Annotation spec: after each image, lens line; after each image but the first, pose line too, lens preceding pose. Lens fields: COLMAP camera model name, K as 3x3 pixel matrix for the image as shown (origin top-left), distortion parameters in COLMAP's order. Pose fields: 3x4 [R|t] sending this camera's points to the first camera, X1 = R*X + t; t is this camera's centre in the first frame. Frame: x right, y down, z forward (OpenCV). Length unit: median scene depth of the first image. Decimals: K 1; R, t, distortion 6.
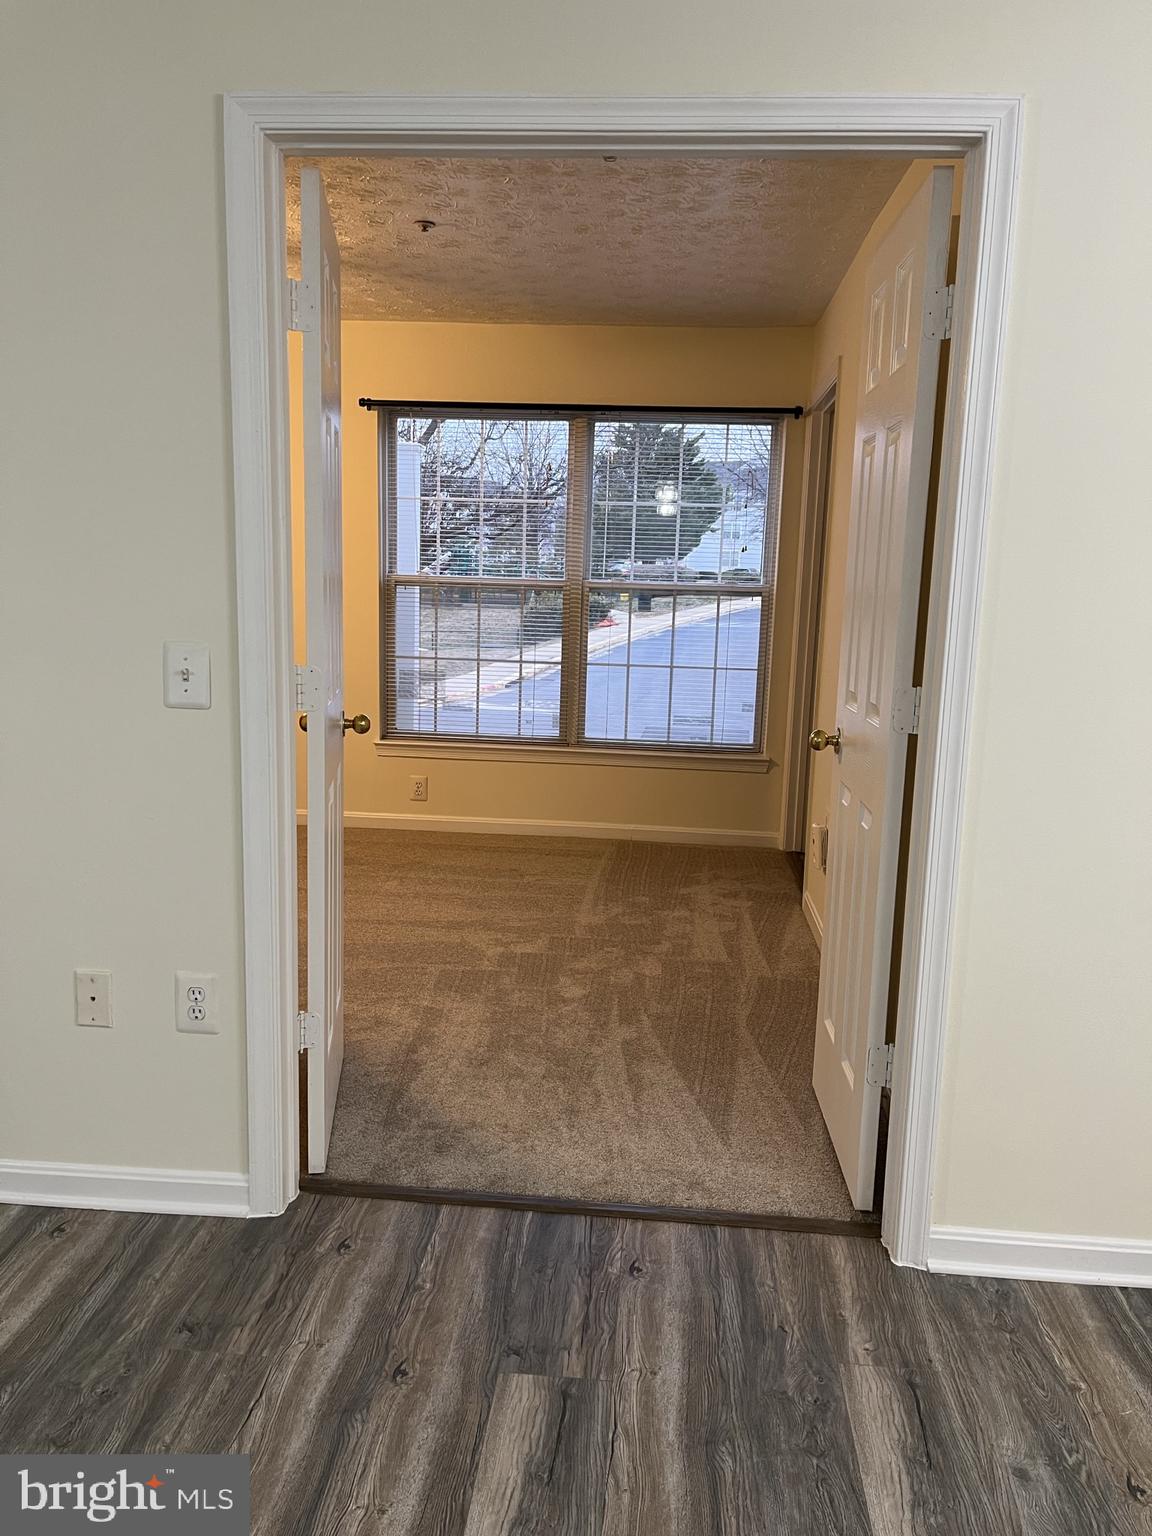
lens RADIAL K [[1154.6, 0, 580.7], [0, 1154.6, 776.4], [0, 0, 1]] dist [0.102731, -0.134120]
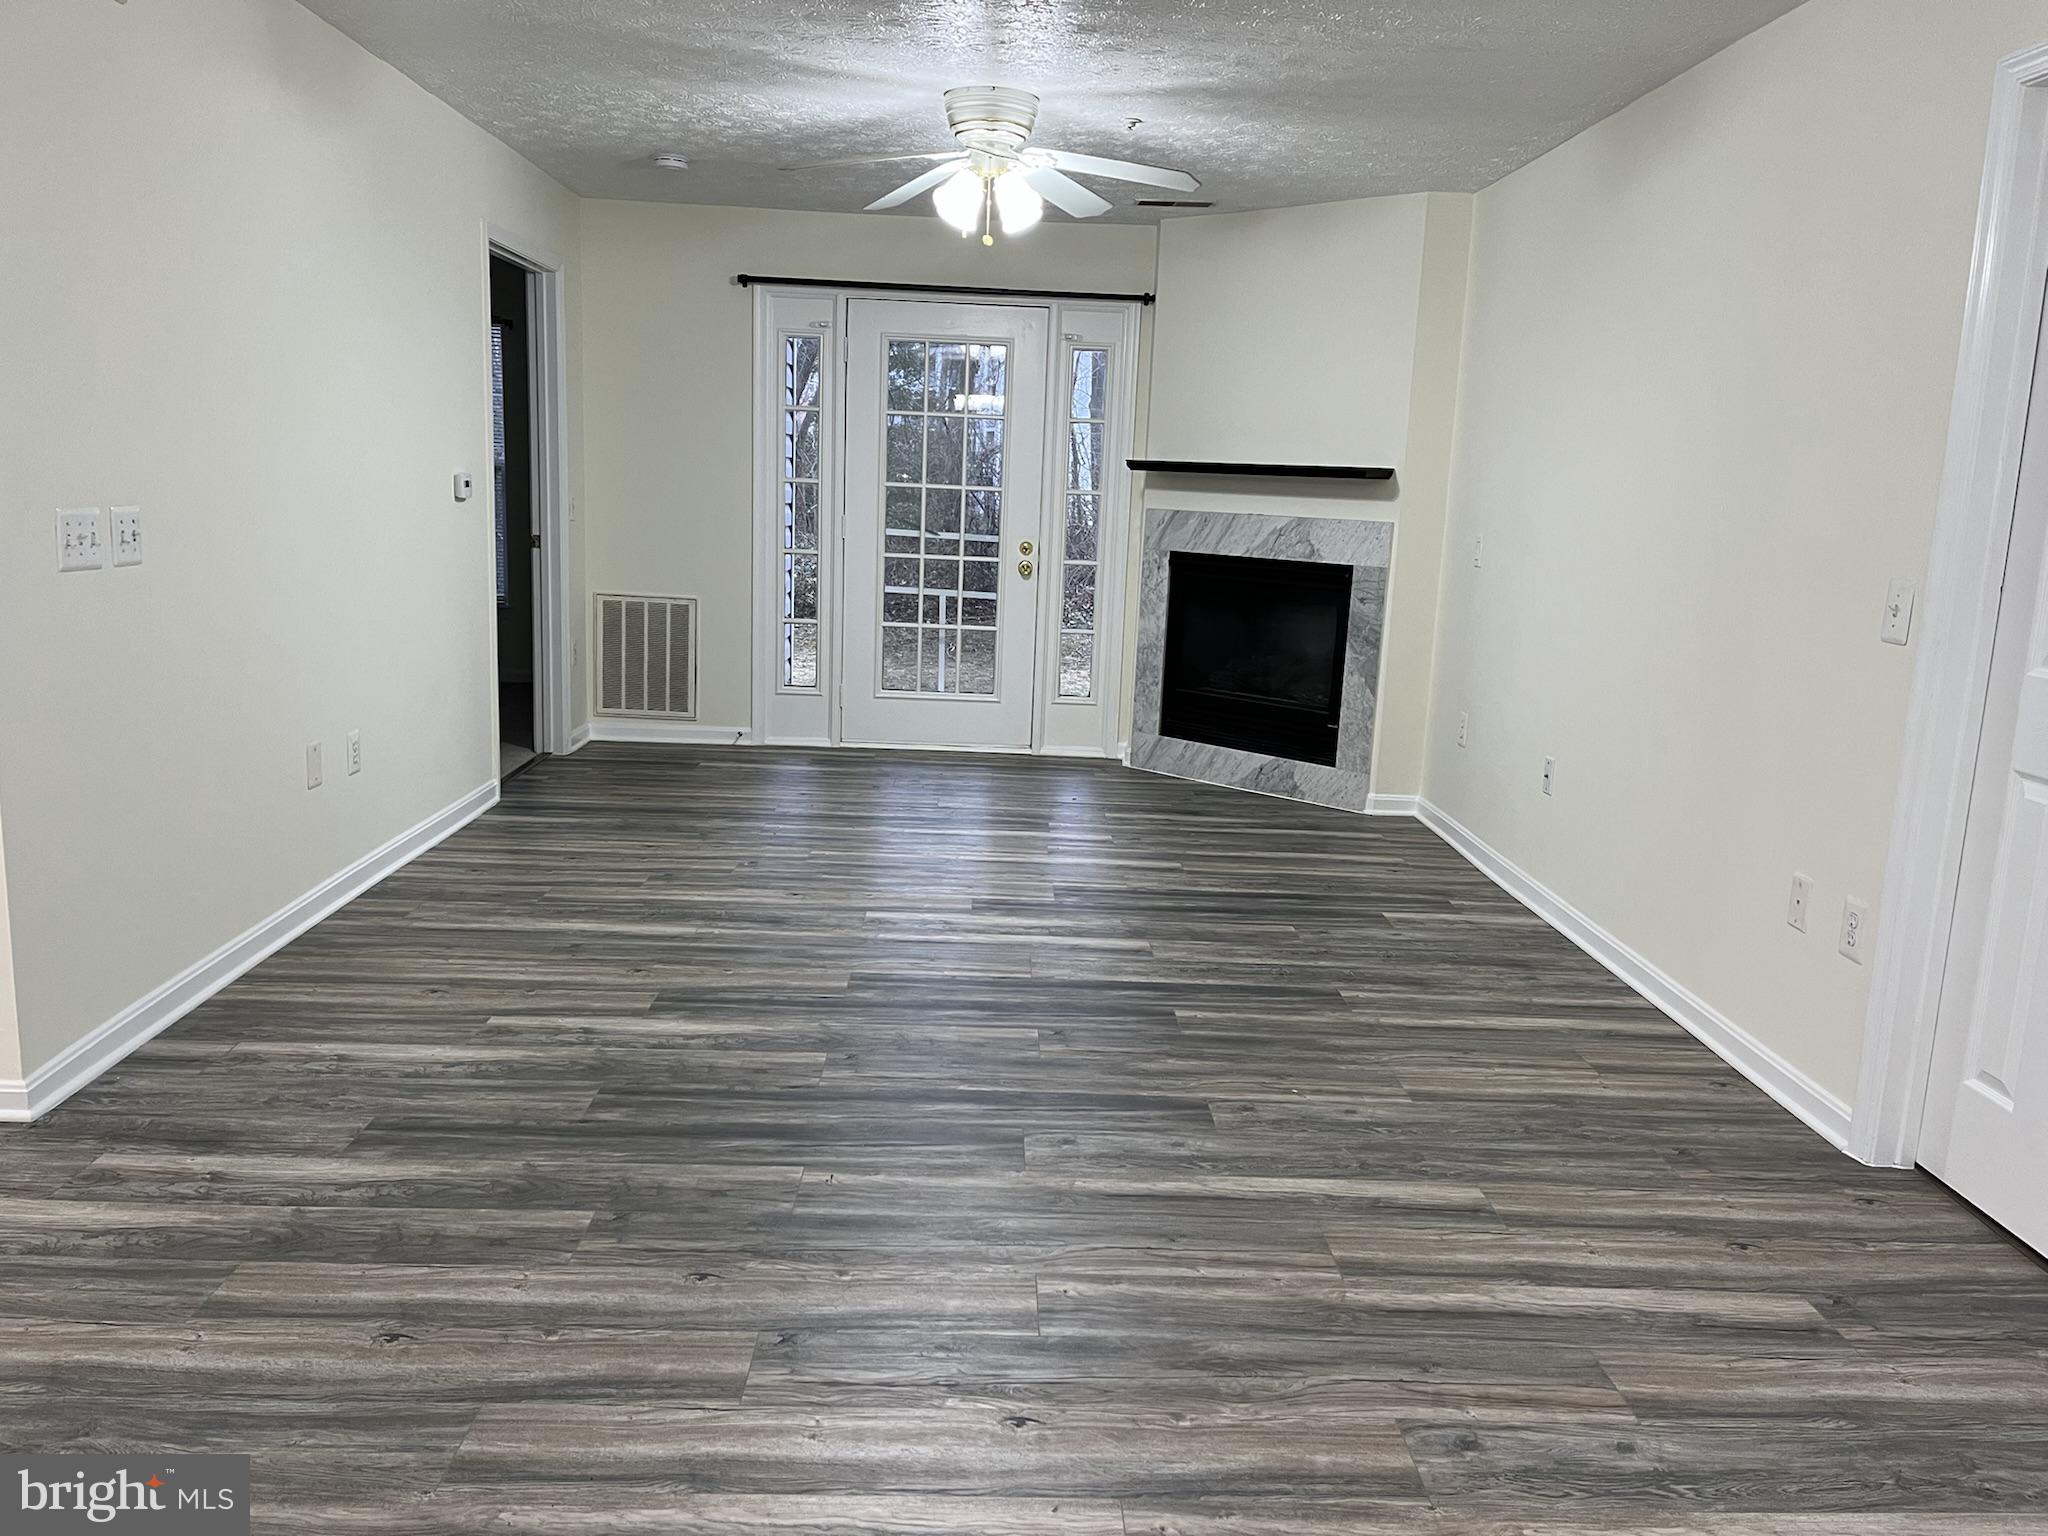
lens RADIAL K [[1539.5, 0, 1031.2], [0, 1539.5, 759.9], [0, 0, 1]] dist [0.102731, -0.134120]
pose [[0.109061, 0.152792, -0.982222, 1.047508], [-0.217301, 0.967882, 0.126433, 0.034268], [0.969993, 0.199648, 0.138760, 0.076375]]
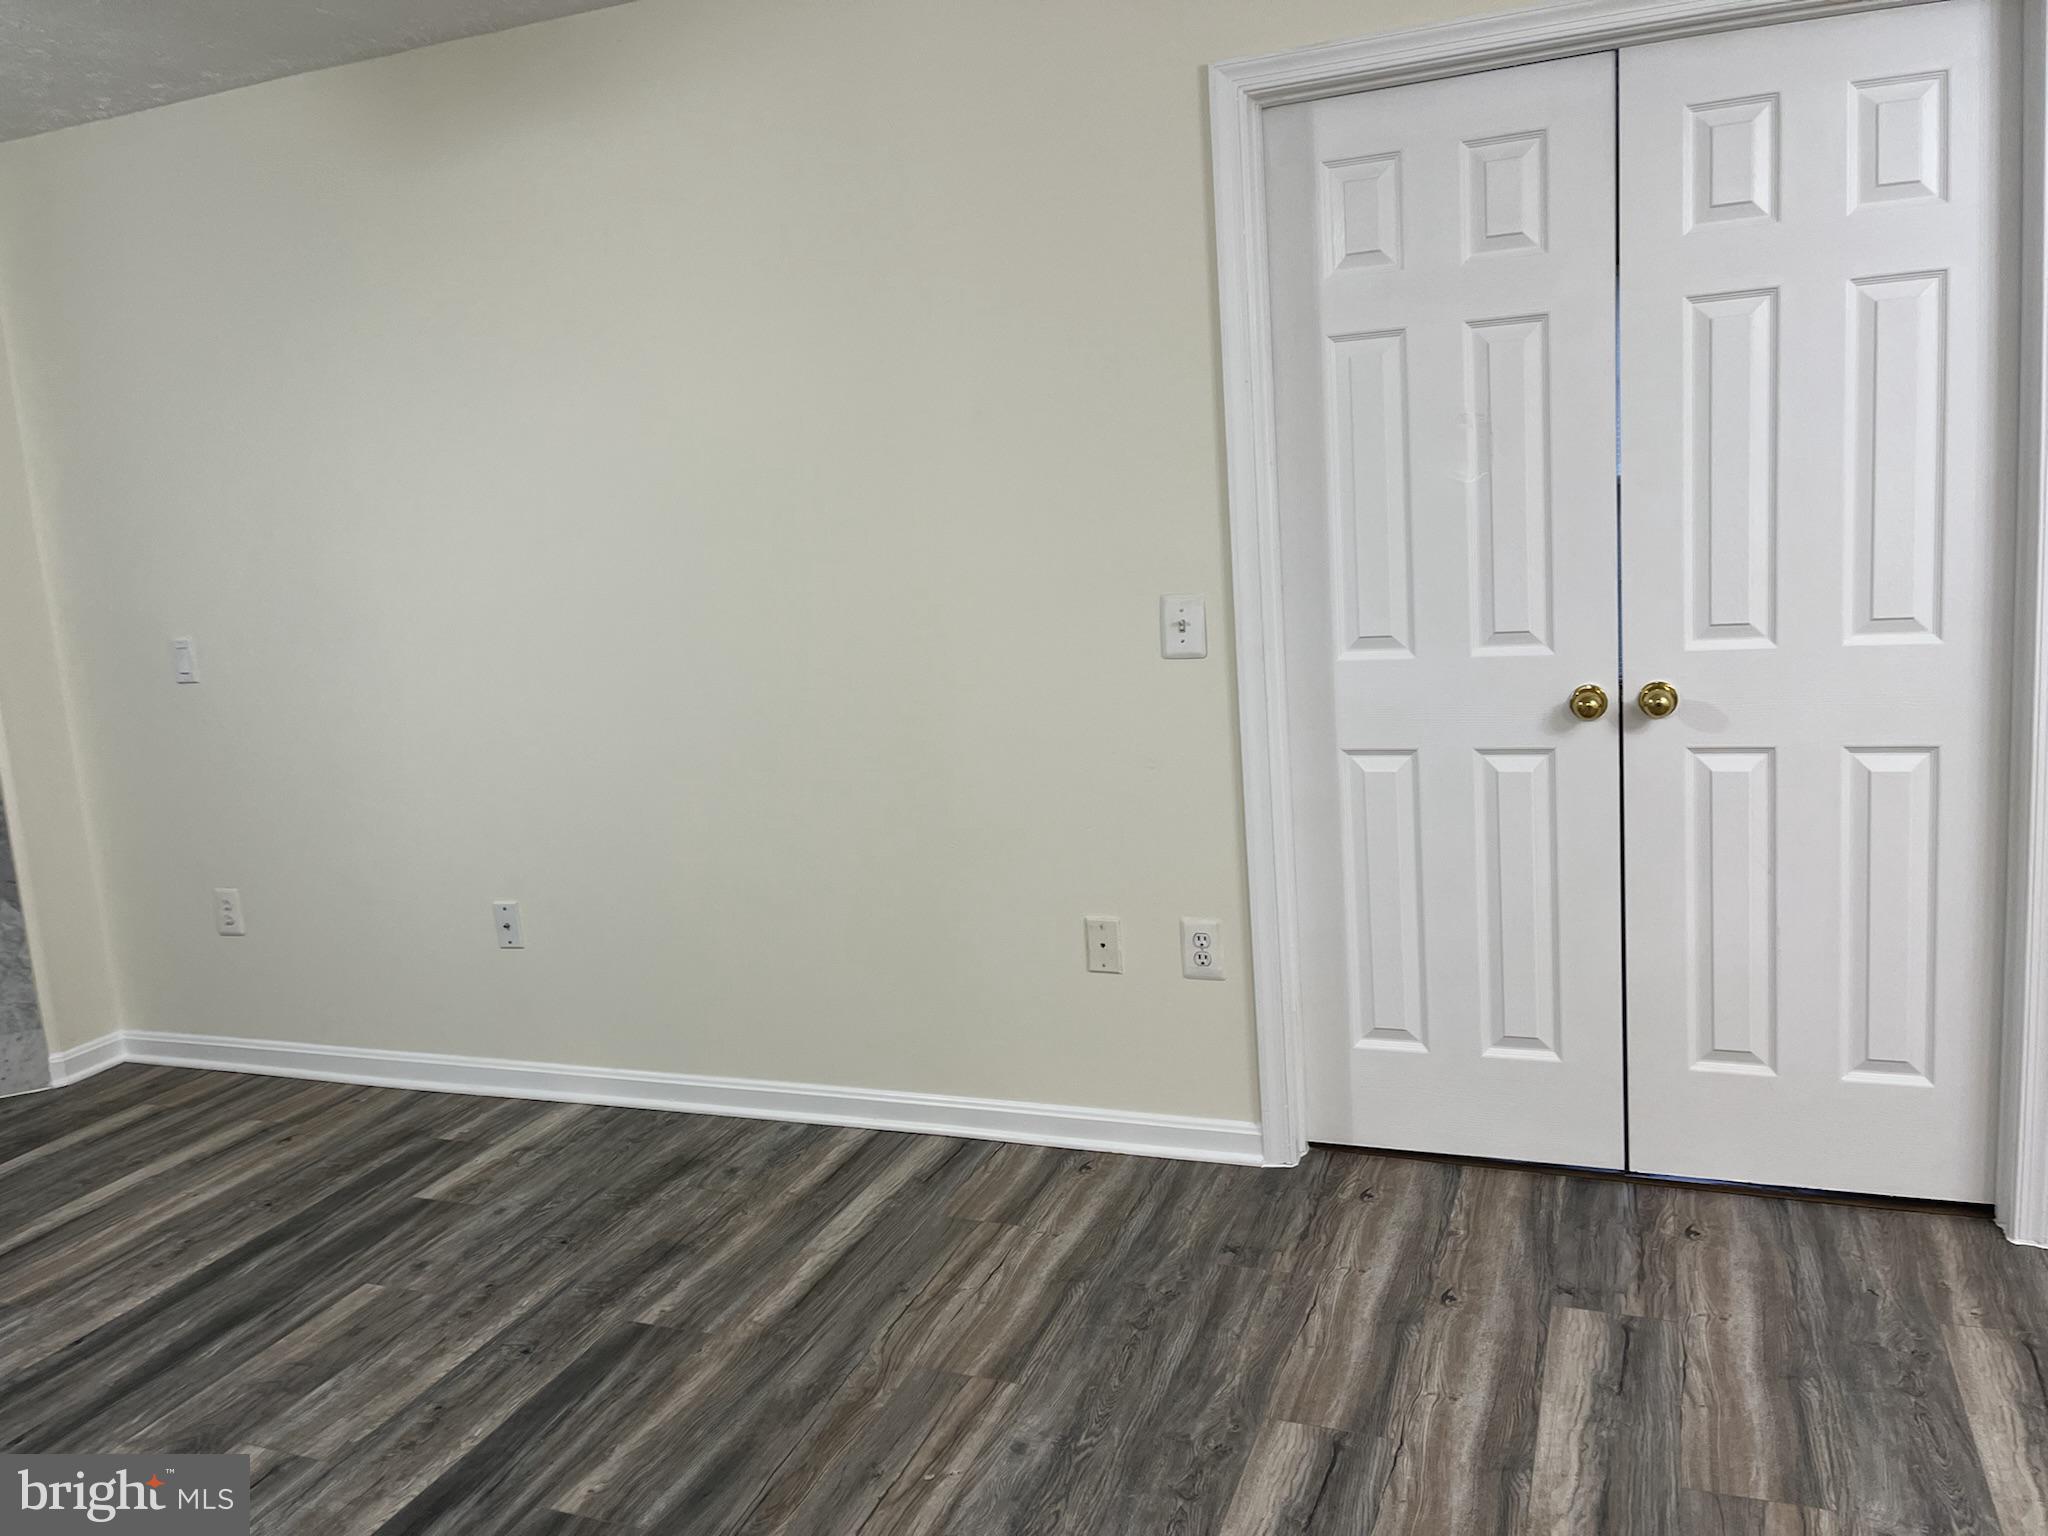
lens RADIAL K [[1543.1, 0, 1036.5], [0, 1543.1, 745.8], [0, 0, 1]] dist [0.094409, -0.132304]
pose [[0.952039, -0.049241, -0.301989, -0.057792], [0.046139, 0.998783, -0.017402, 0.038689], [0.302479, 0.002634, 0.953152, -0.361304]]
